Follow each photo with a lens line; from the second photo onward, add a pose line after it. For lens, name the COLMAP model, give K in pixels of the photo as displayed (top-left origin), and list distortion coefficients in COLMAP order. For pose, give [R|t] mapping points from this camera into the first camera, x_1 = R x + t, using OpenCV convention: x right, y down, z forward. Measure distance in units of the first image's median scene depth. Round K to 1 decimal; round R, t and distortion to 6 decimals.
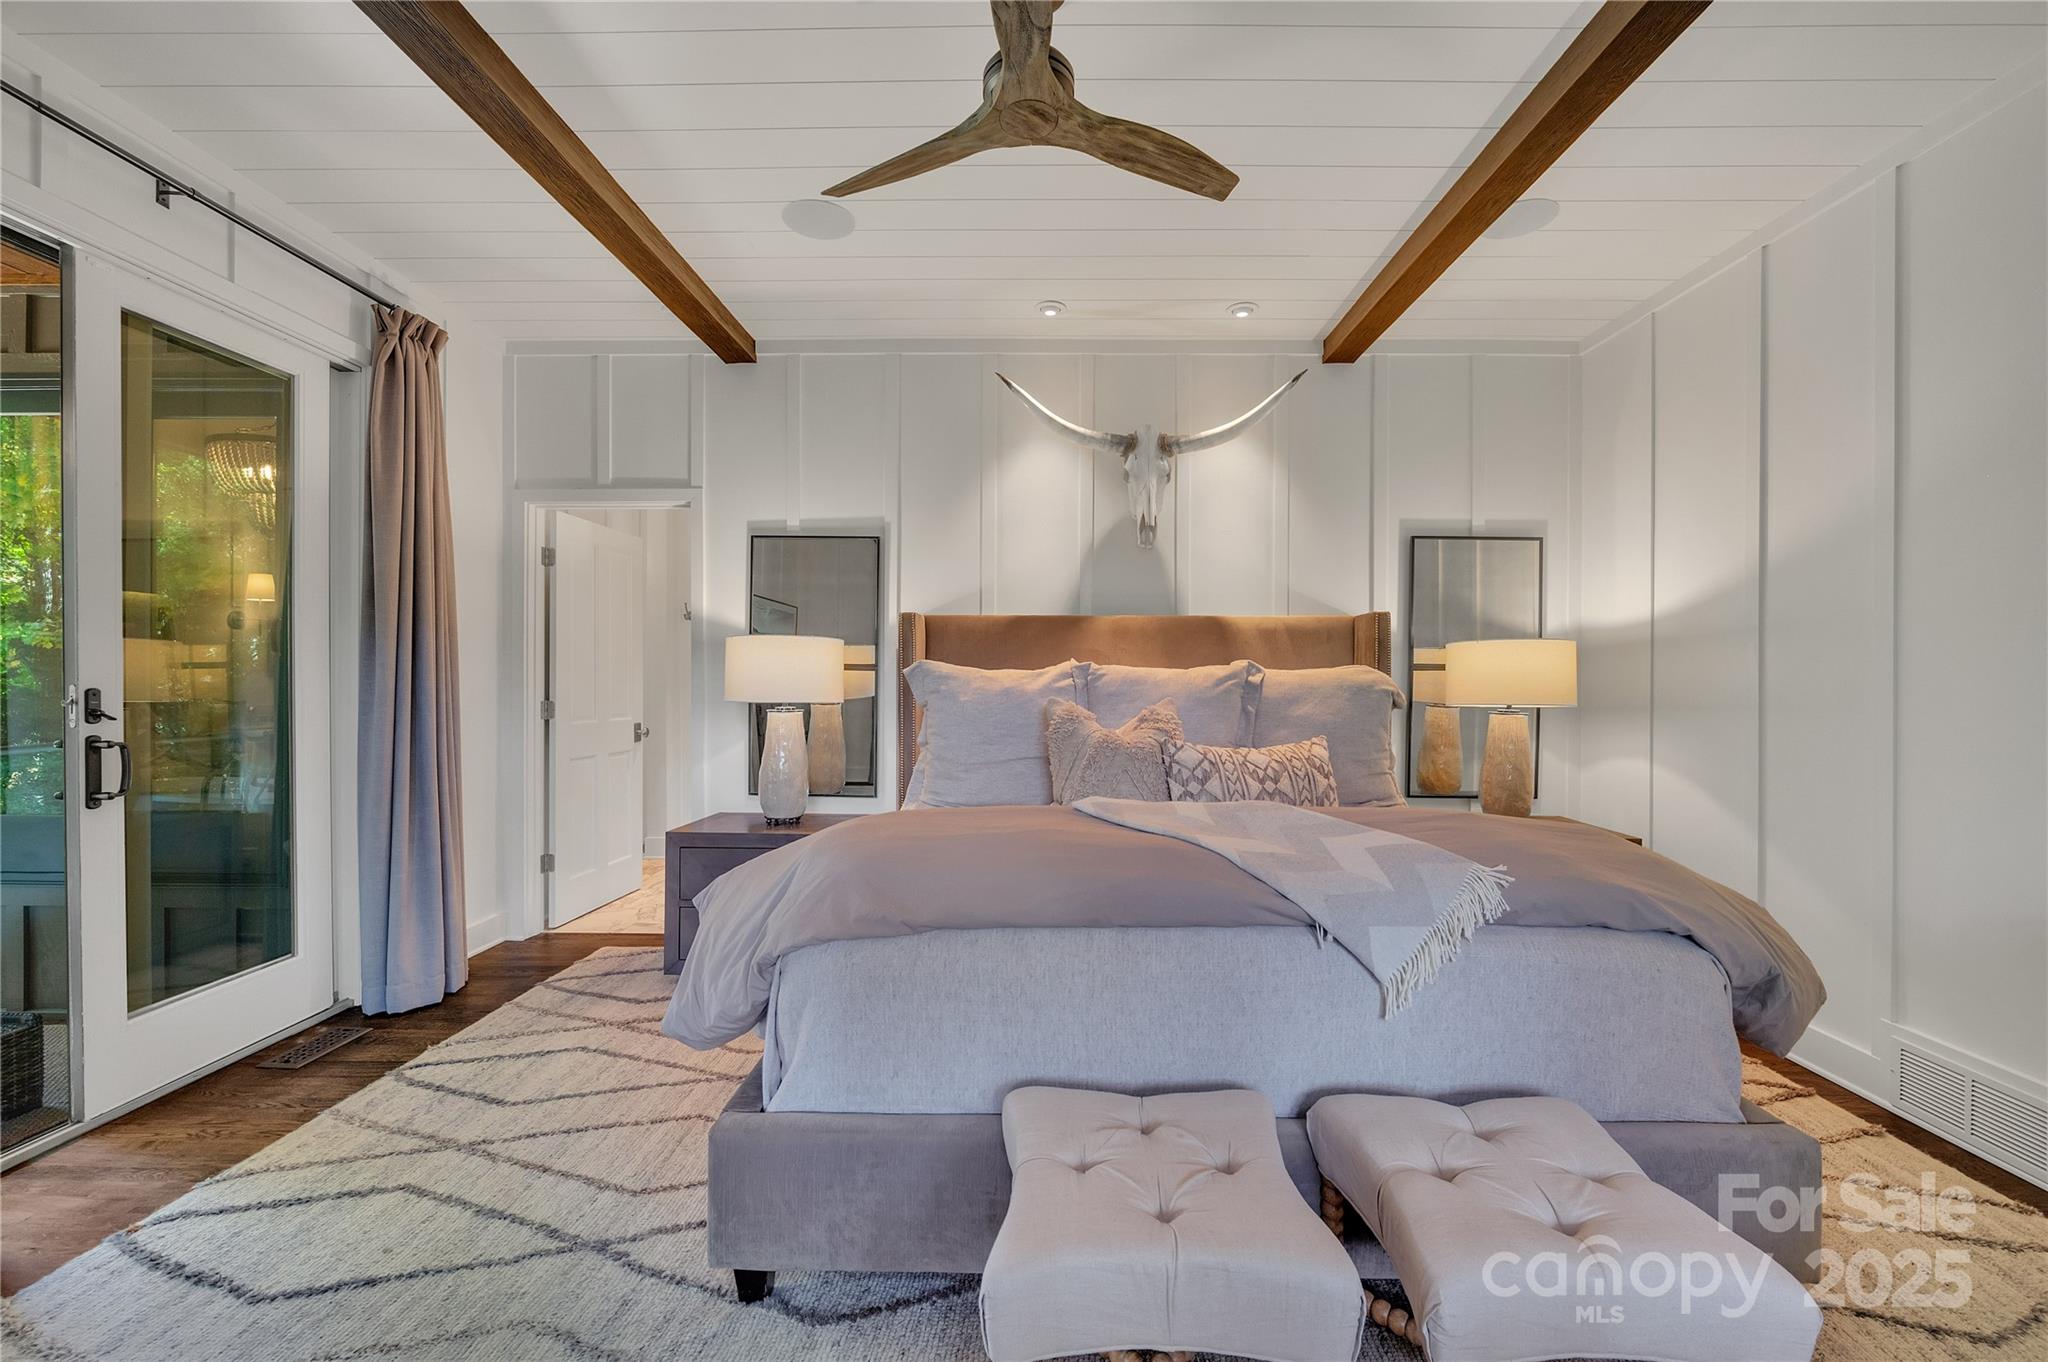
lens RADIAL K [[798.0, 0, 1024.0], [0, 798.0, 681.0], [0, 0, 1]] dist [0.001246, 0.000309]
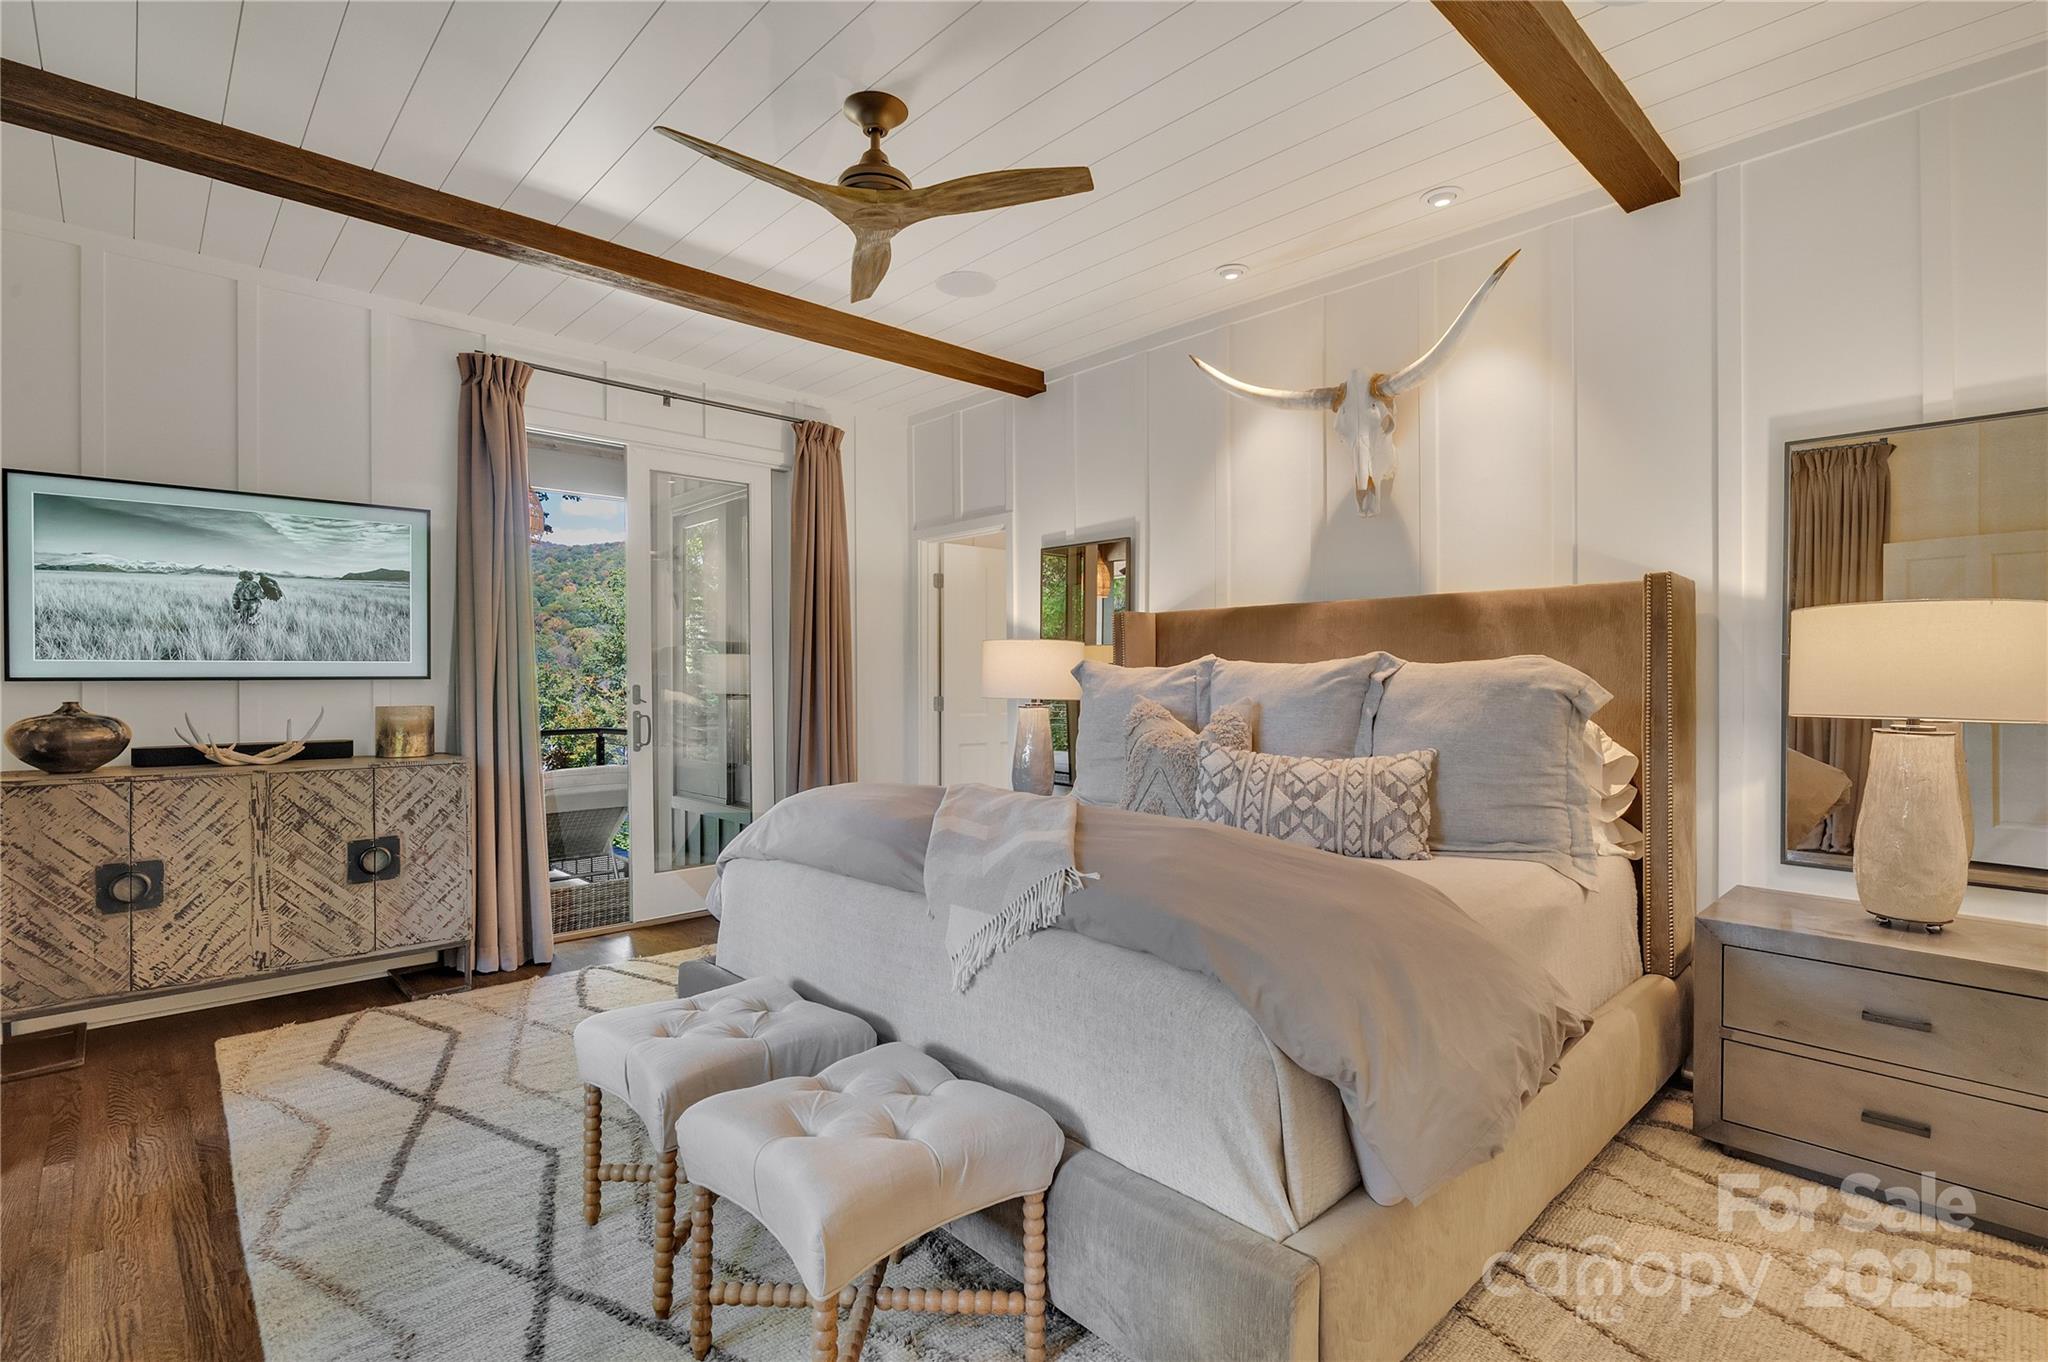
lens RADIAL K [[930.5, 0, 1027.4], [0, 930.5, 684.3], [0, 0, 1]] dist [-0.008525, 0.000696]
pose [[0.713083, -0.000764, -0.701079, 0.621066], [0.001838, 0.999998, 0.000780, 0.004593], [0.701077, -0.001844, 0.713083, 0.078385]]
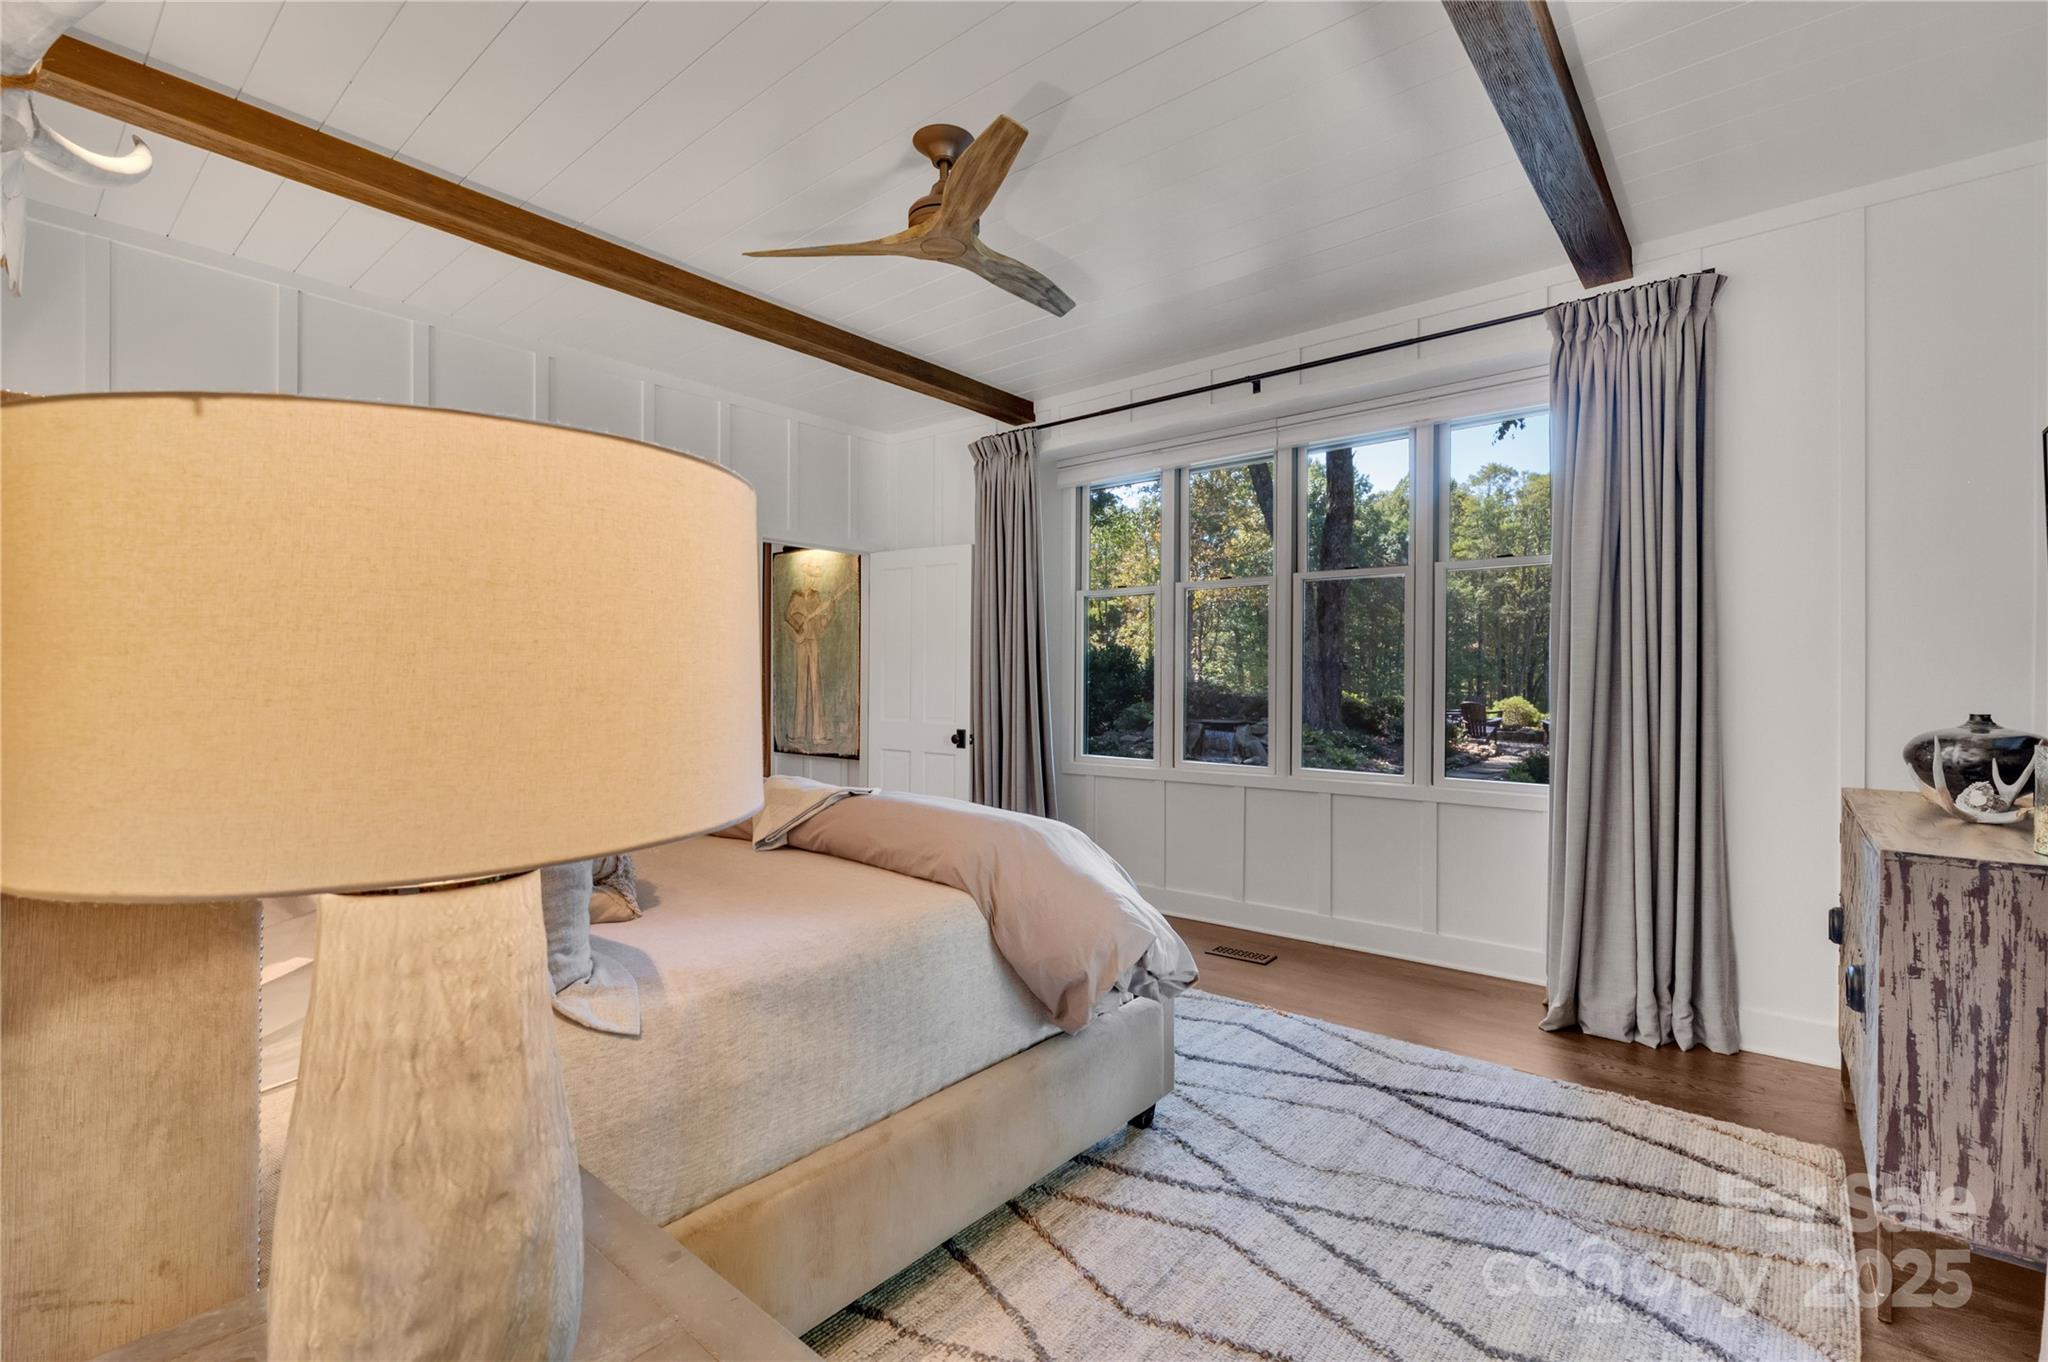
lens RADIAL K [[930.5, 0, 1027.4], [0, 930.5, 684.3], [0, 0, 1]] dist [-0.008525, 0.000696]
pose [[-0.776679, -0.001499, 0.629894, -0.555463], [-0.002232, 0.999997, -0.000373, 0.002686], [-0.629892, -0.001696, -0.776681, 1.103362]]
